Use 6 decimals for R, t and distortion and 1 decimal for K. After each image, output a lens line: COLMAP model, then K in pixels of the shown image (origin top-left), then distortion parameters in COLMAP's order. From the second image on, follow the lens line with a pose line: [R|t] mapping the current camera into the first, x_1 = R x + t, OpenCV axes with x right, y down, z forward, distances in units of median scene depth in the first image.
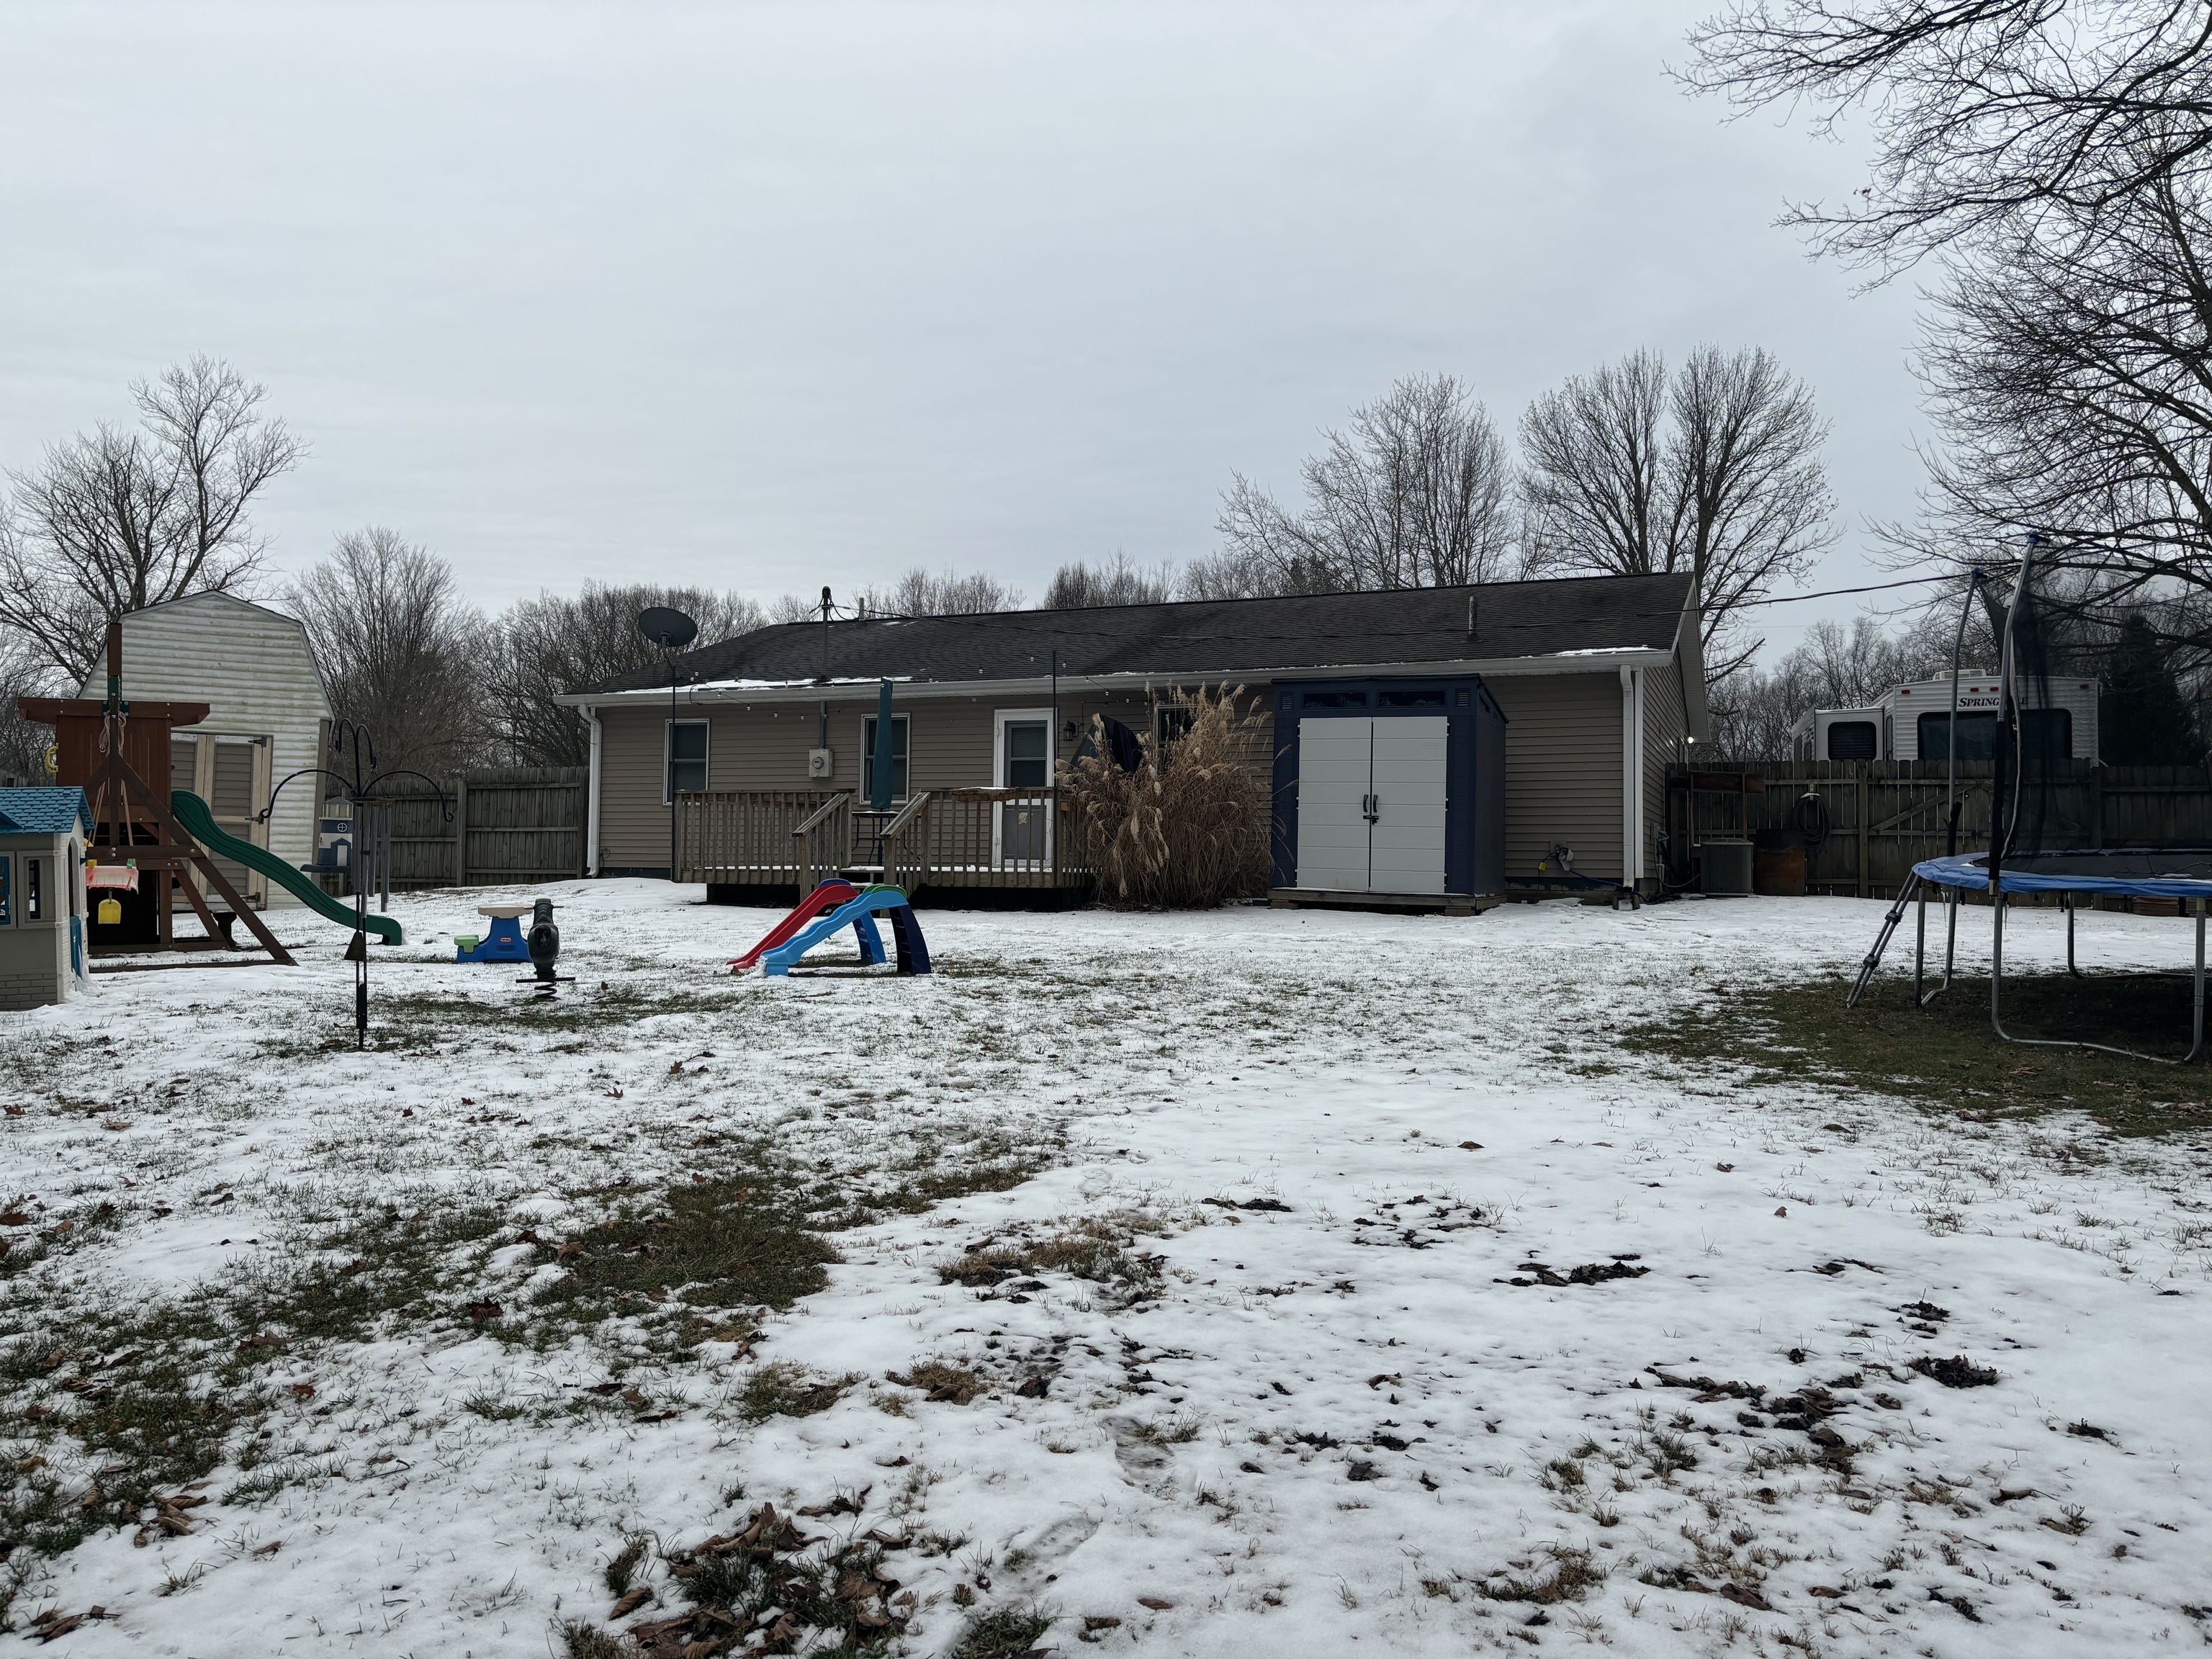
lens RADIAL K [[1645.7, 0, 1105.4], [0, 1645.7, 808.7], [0, 0, 1]] dist [0.037370, -0.036528]
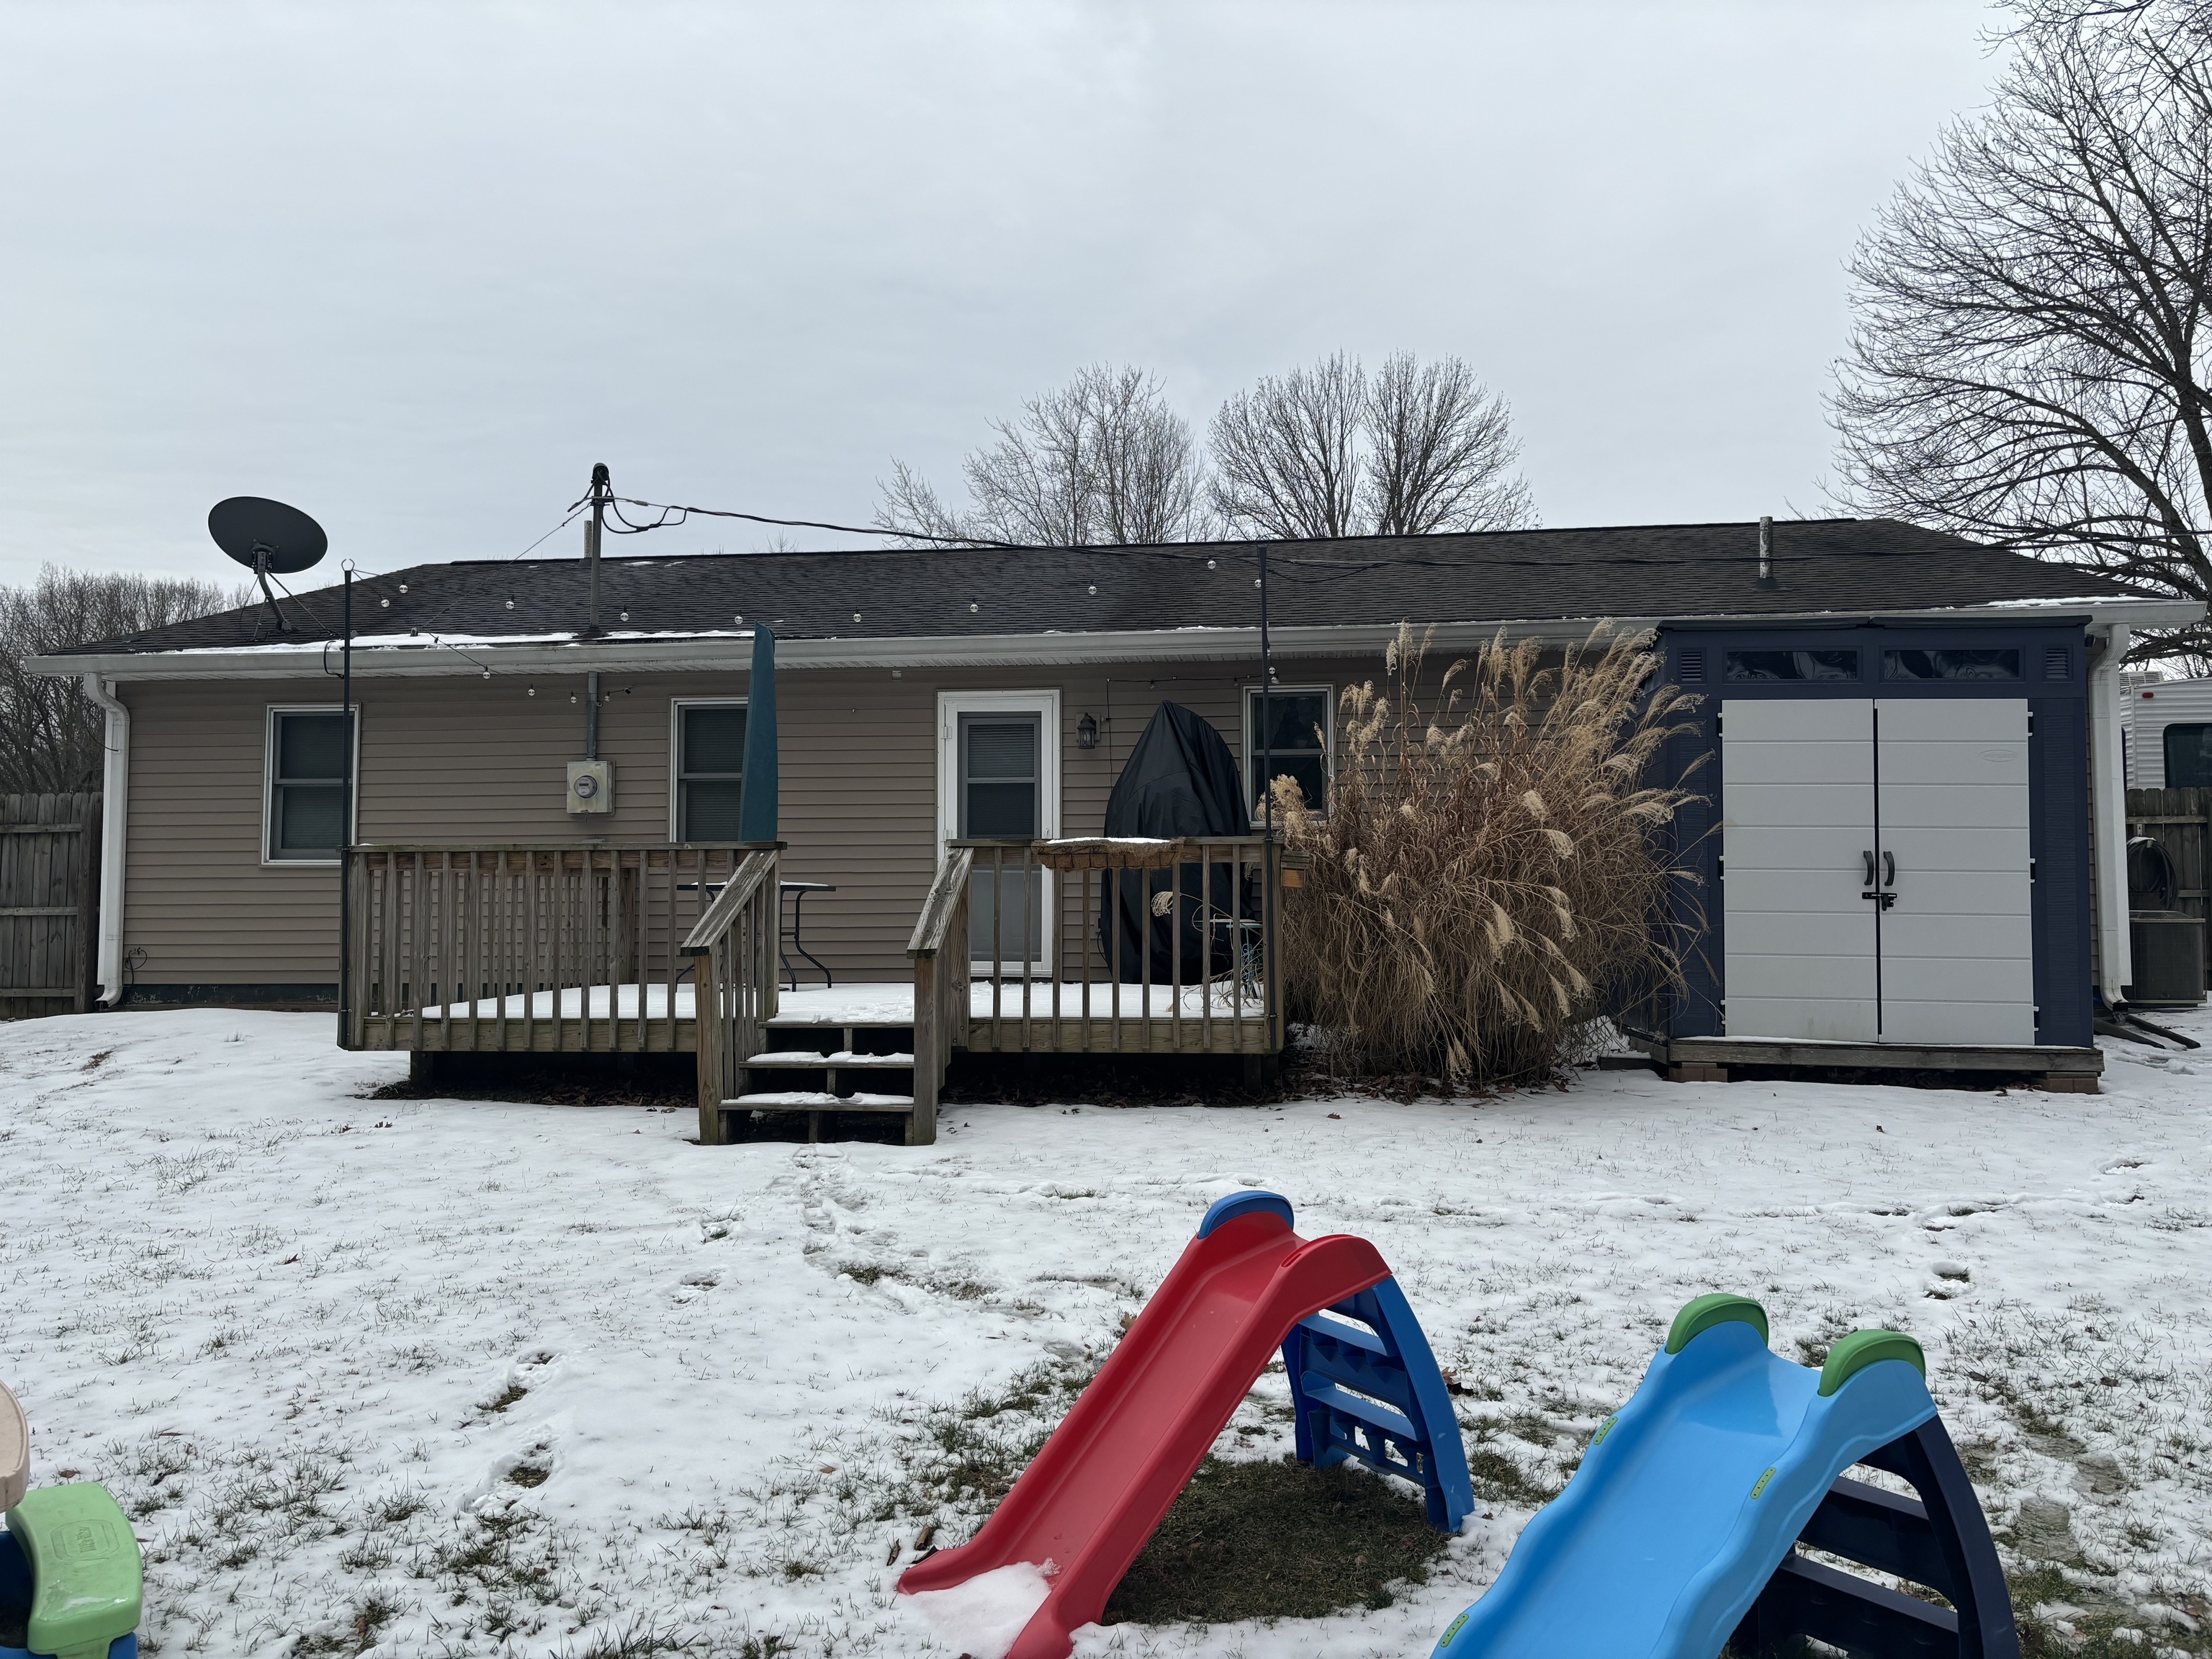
lens RADIAL K [[1645.7, 0, 1105.4], [0, 1645.7, 808.7], [0, 0, 1]] dist [0.037370, -0.036528]
pose [[0.964418, 0.000506, 0.264381, -0.145007], [0.004381, 0.999830, -0.017895, -0.009651], [-0.264345, 0.018417, 0.964252, 0.407591]]
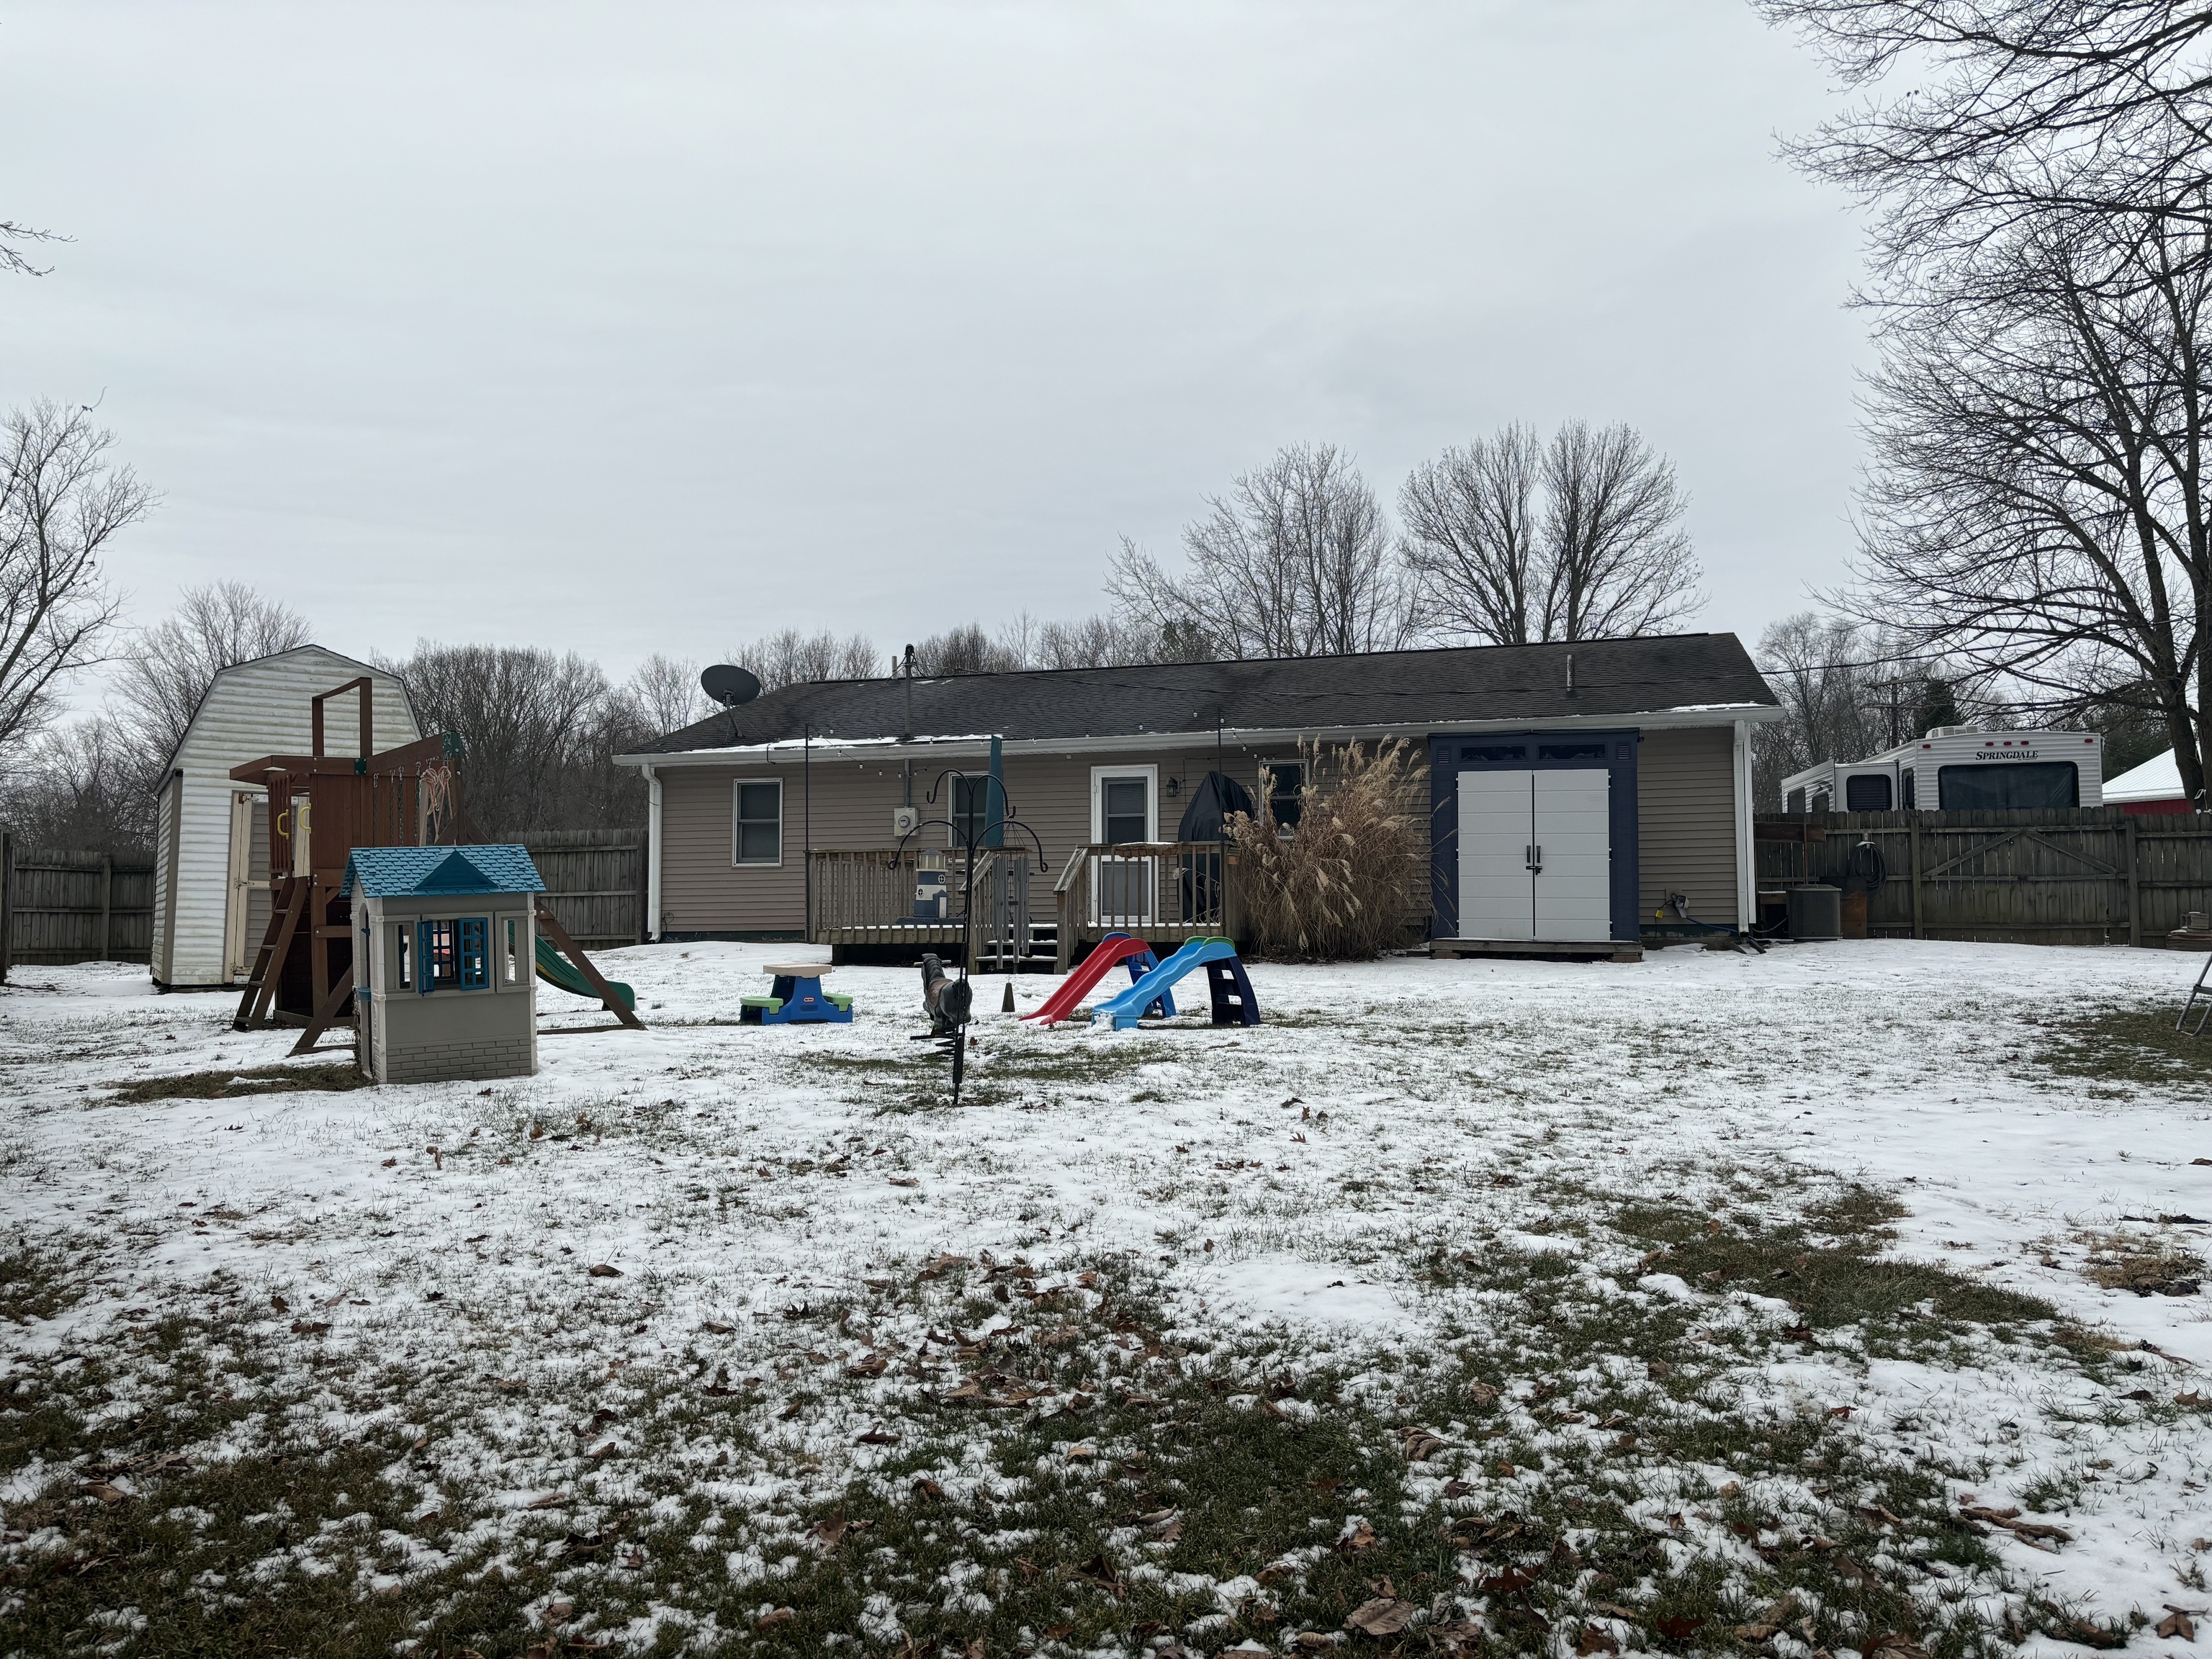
lens RADIAL K [[1649.5, 0, 1106.0], [0, 1649.5, 829.5], [0, 0, 1]] dist [0.023291, -0.005507]
pose [[0.993231, -0.009414, 0.115777, -0.158989], [0.012330, 0.999624, -0.024502, 0.002411], [-0.115503, 0.025763, 0.992973, 0.005660]]
